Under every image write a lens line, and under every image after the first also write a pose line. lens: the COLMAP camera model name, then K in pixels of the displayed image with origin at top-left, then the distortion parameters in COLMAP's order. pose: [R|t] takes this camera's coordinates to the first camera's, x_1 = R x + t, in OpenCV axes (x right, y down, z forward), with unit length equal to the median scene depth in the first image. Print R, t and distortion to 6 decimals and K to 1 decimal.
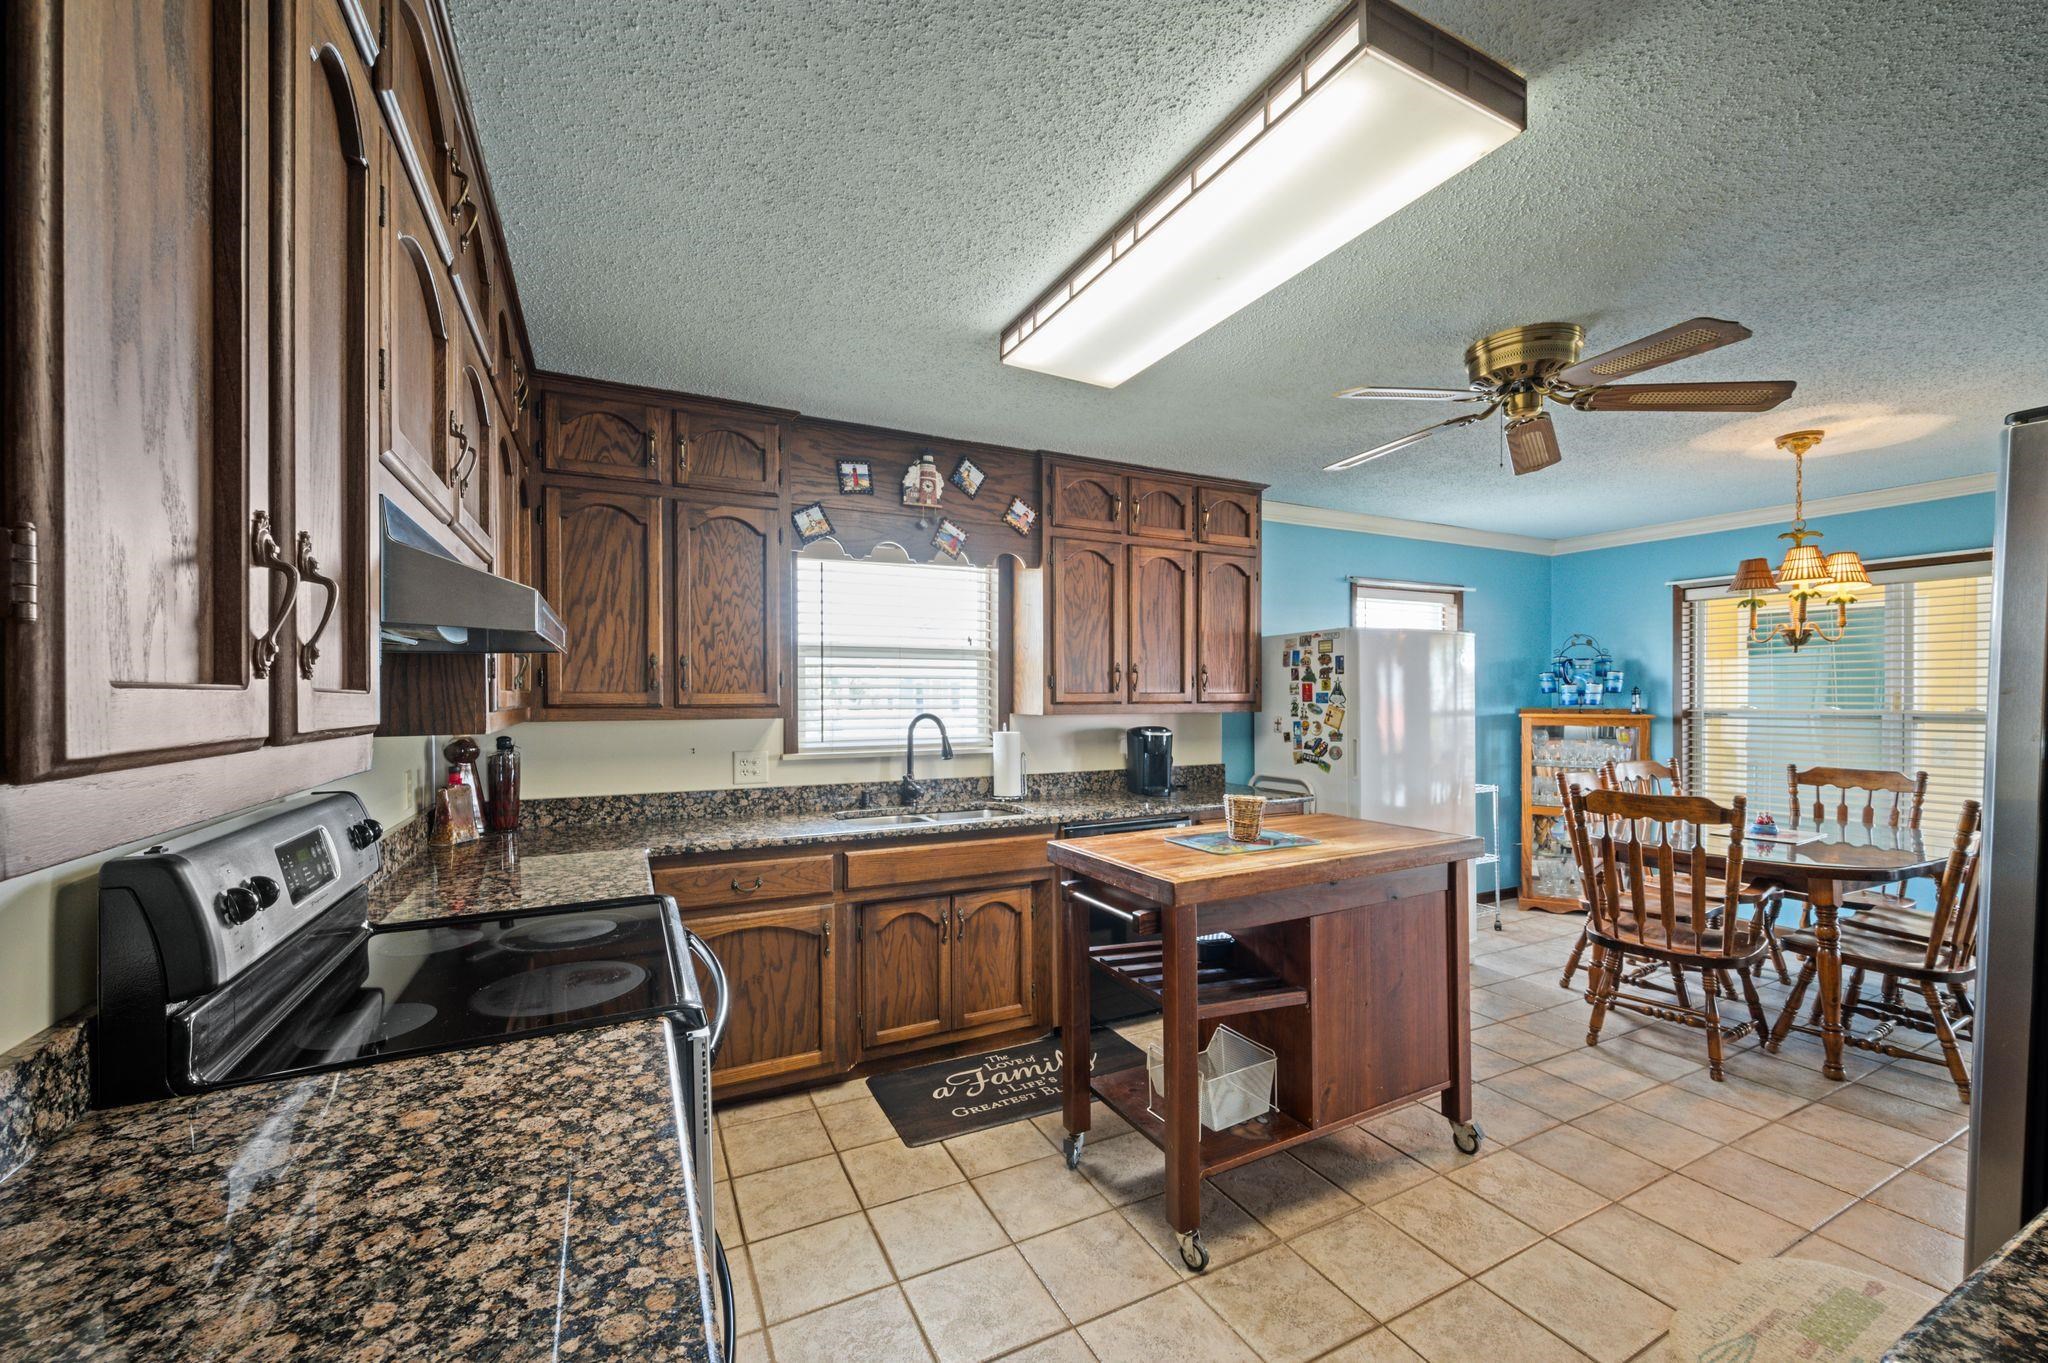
lens RADIAL K [[811.3, 0, 1028.5], [0, 811.3, 696.3], [0, 0, 1]] dist [-0.000016, -0.000029]
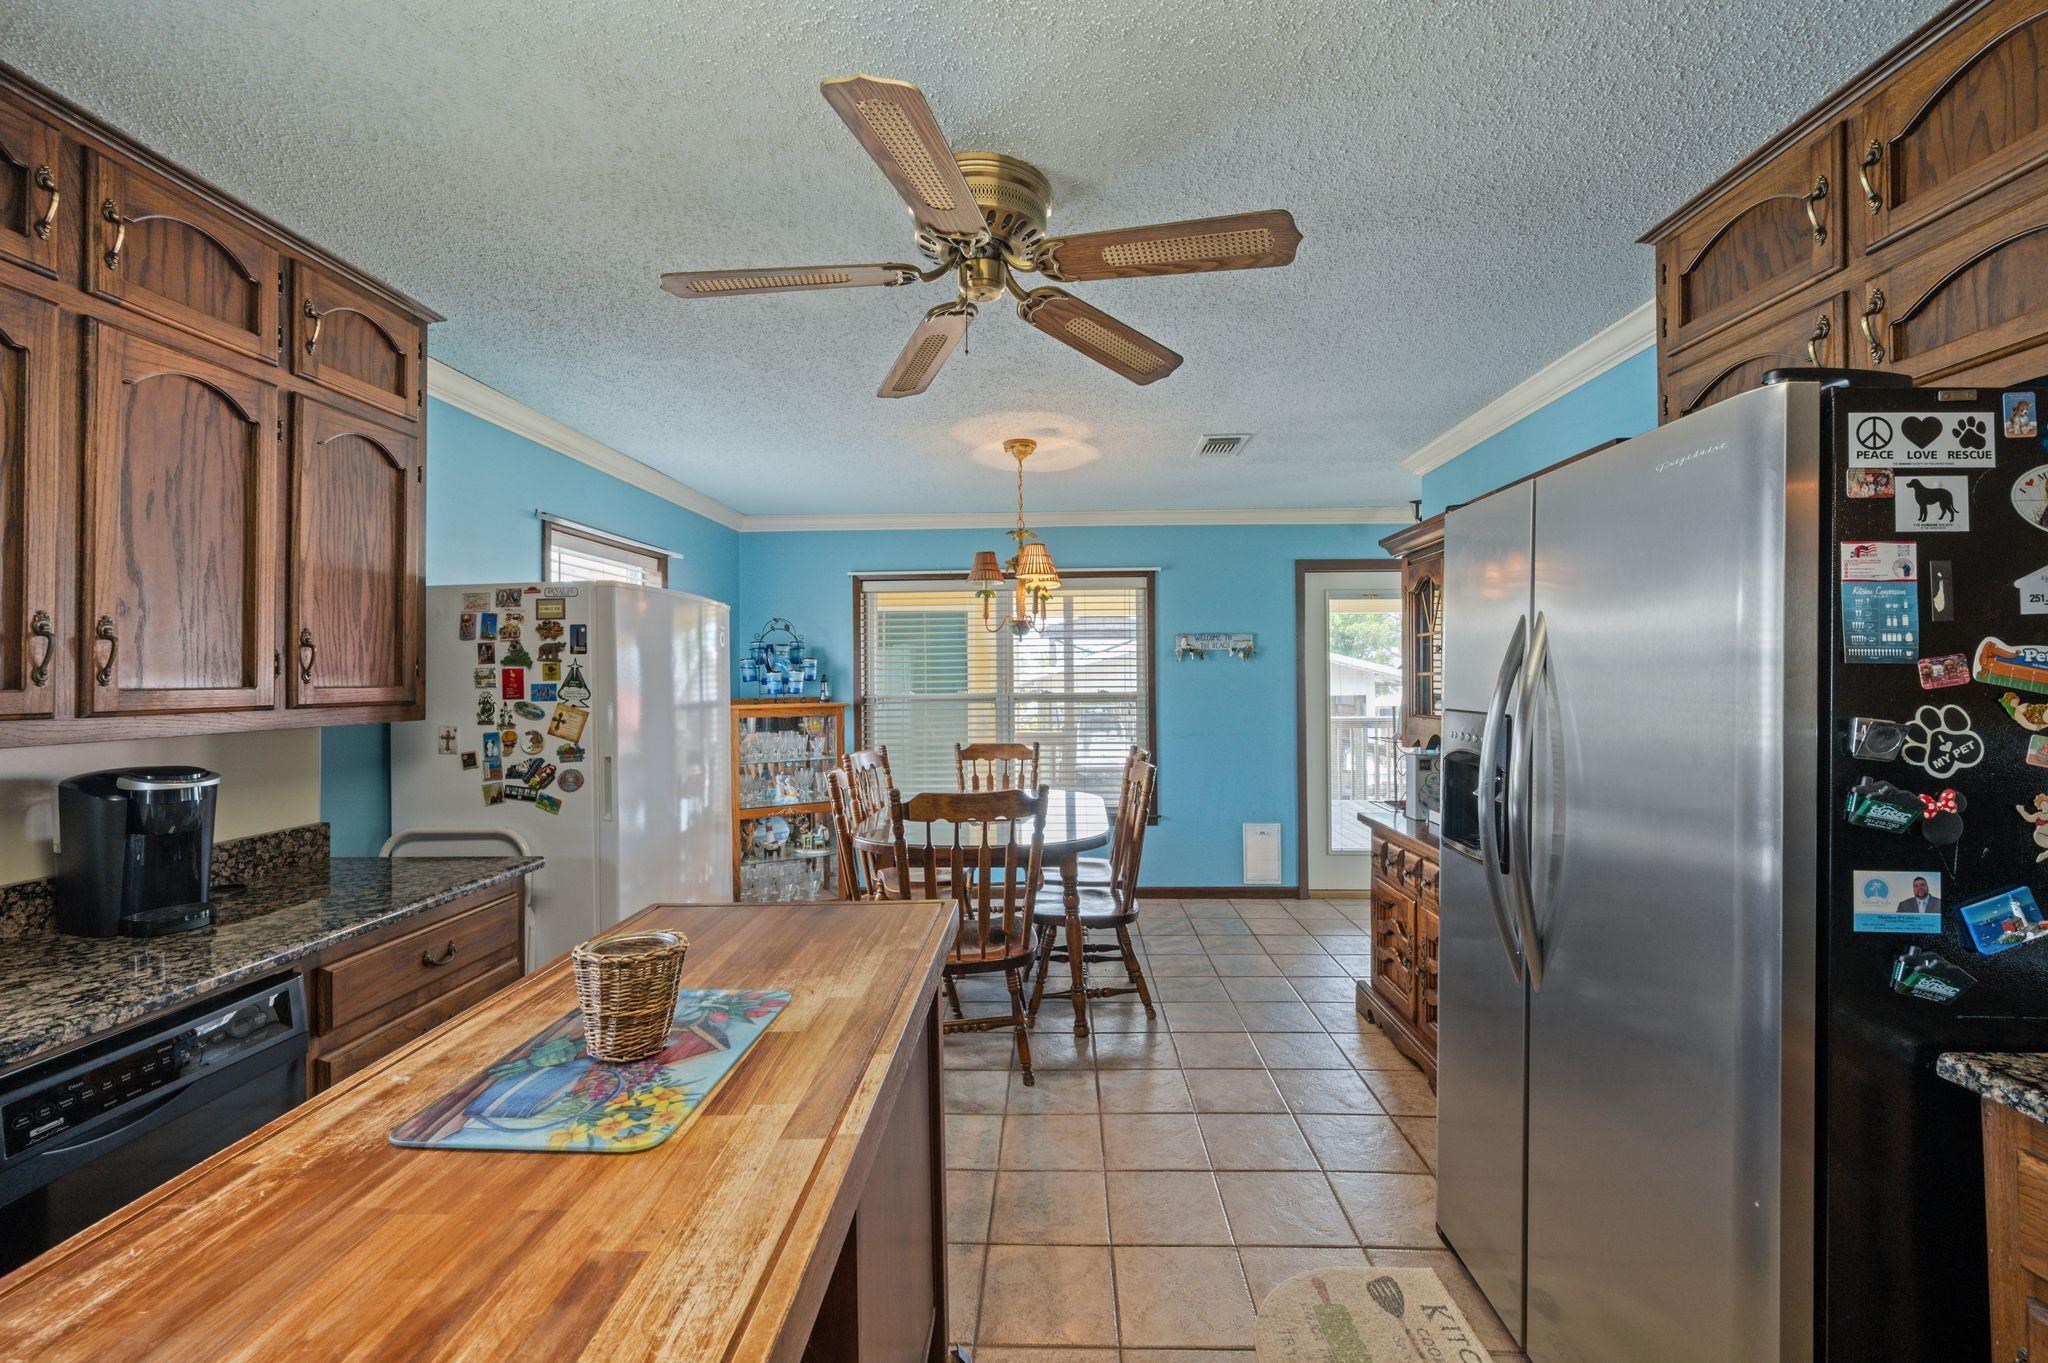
lens RADIAL K [[815.3, 0, 1029.8], [0, 815.3, 663.5], [0, 0, 1]] dist [-0.001495, -0.000158]
pose [[0.488449, 0.010855, 0.872525, 0.004438], [0.012657, 0.999729, -0.019522, -0.003769], [-0.872501, 0.020579, 0.488179, 0.433092]]
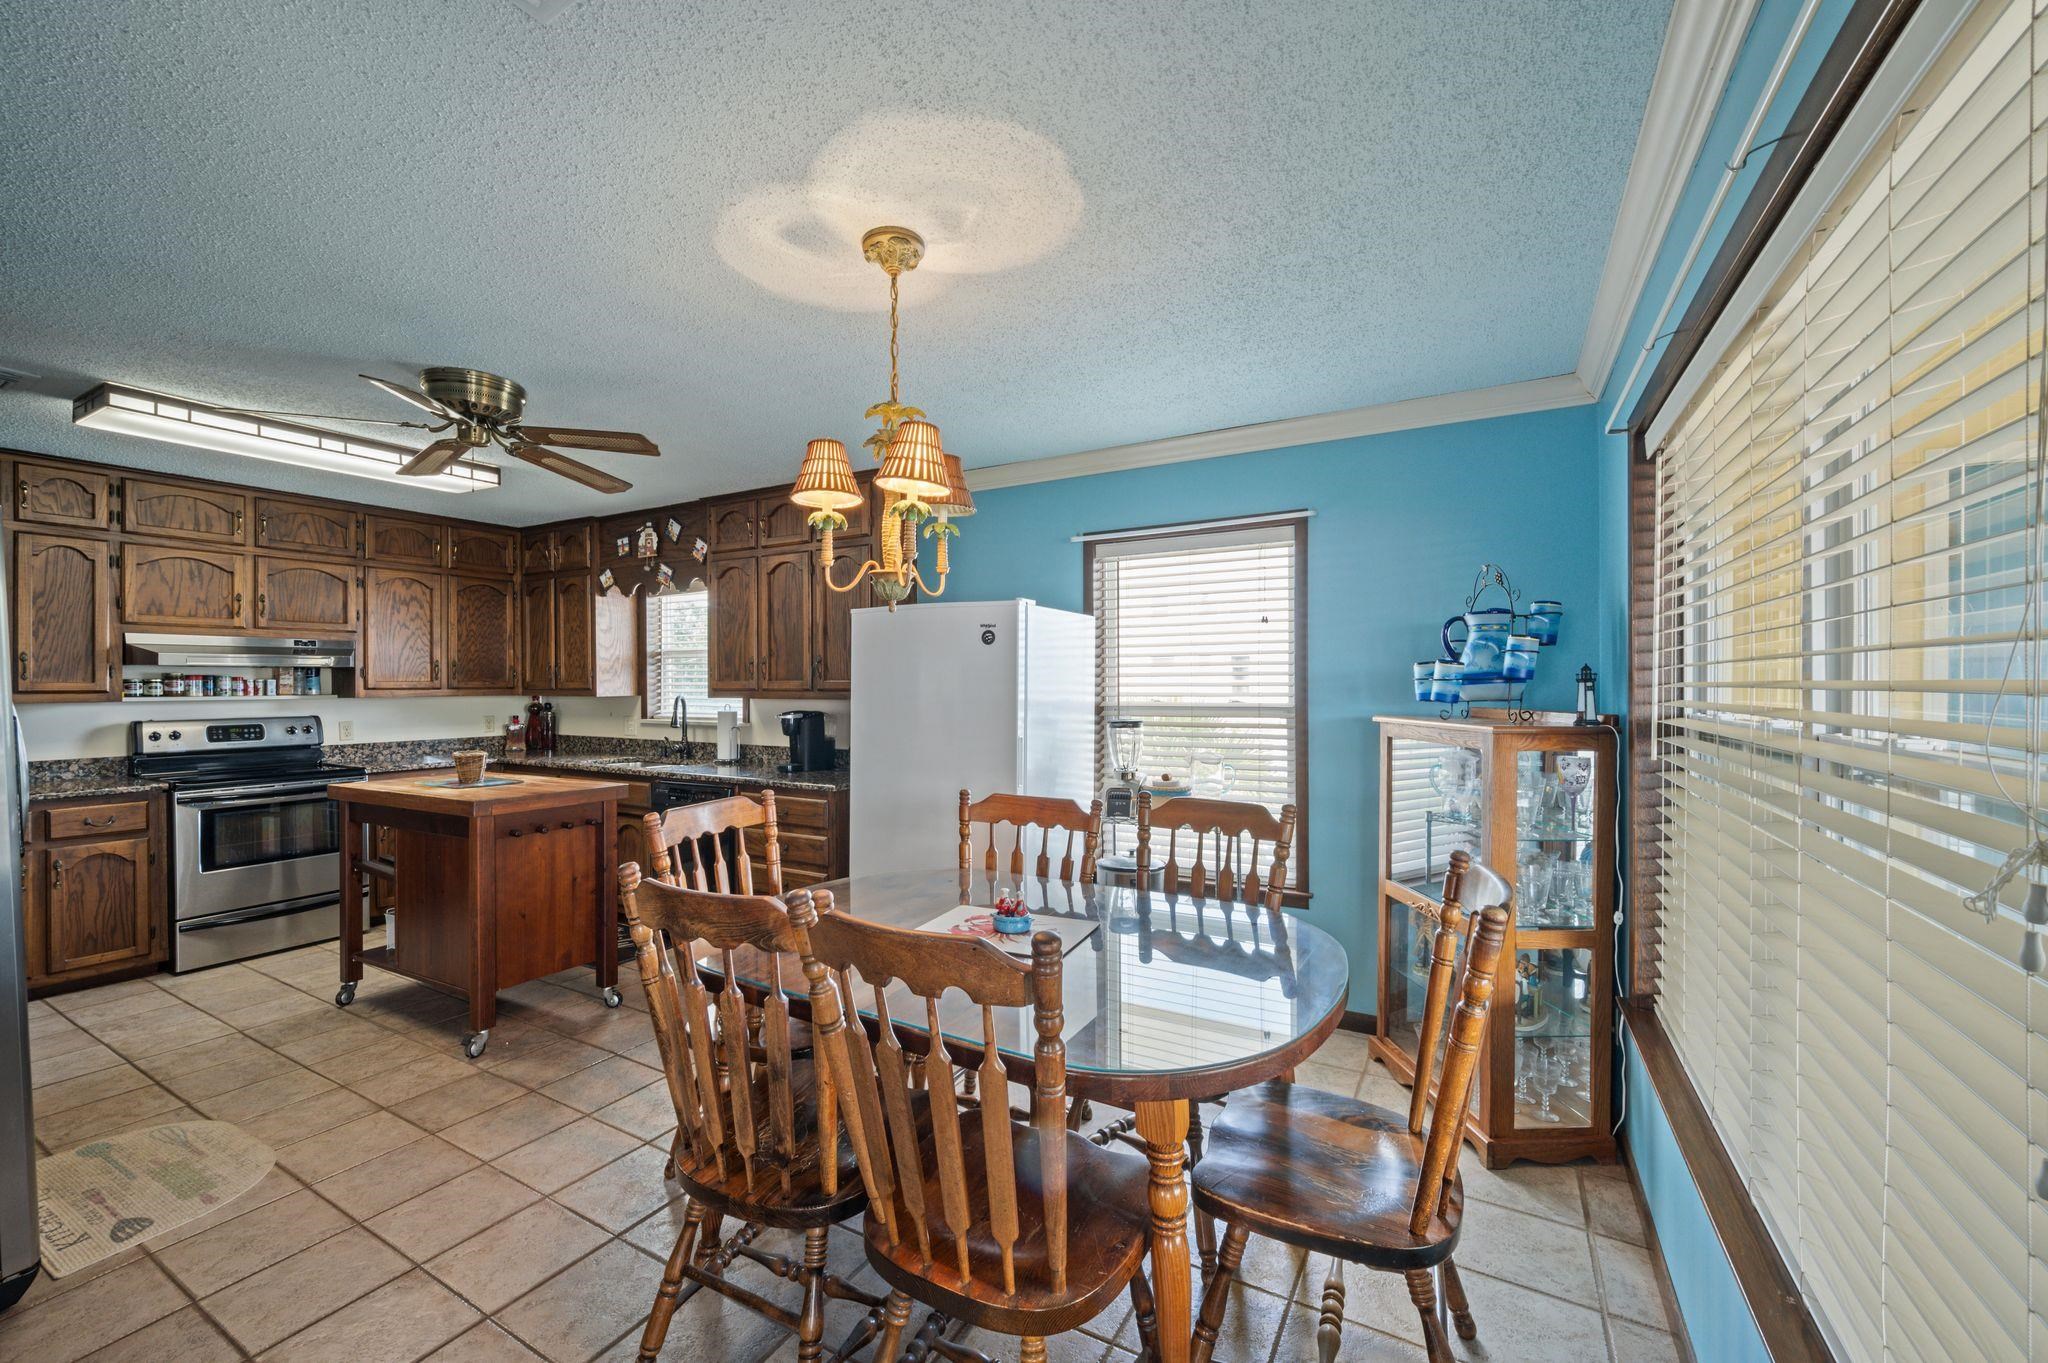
lens RADIAL K [[809.3, 0, 1024.1], [0, 809.3, 683.6], [0, 0, 1]] dist [-0.000308, -0.000057]
pose [[0.549651, 0.002440, -0.835391, 1.414653], [-0.000429, 0.999996, 0.002638, -0.004383], [0.835394, -0.001092, 0.549650, 0.715699]]
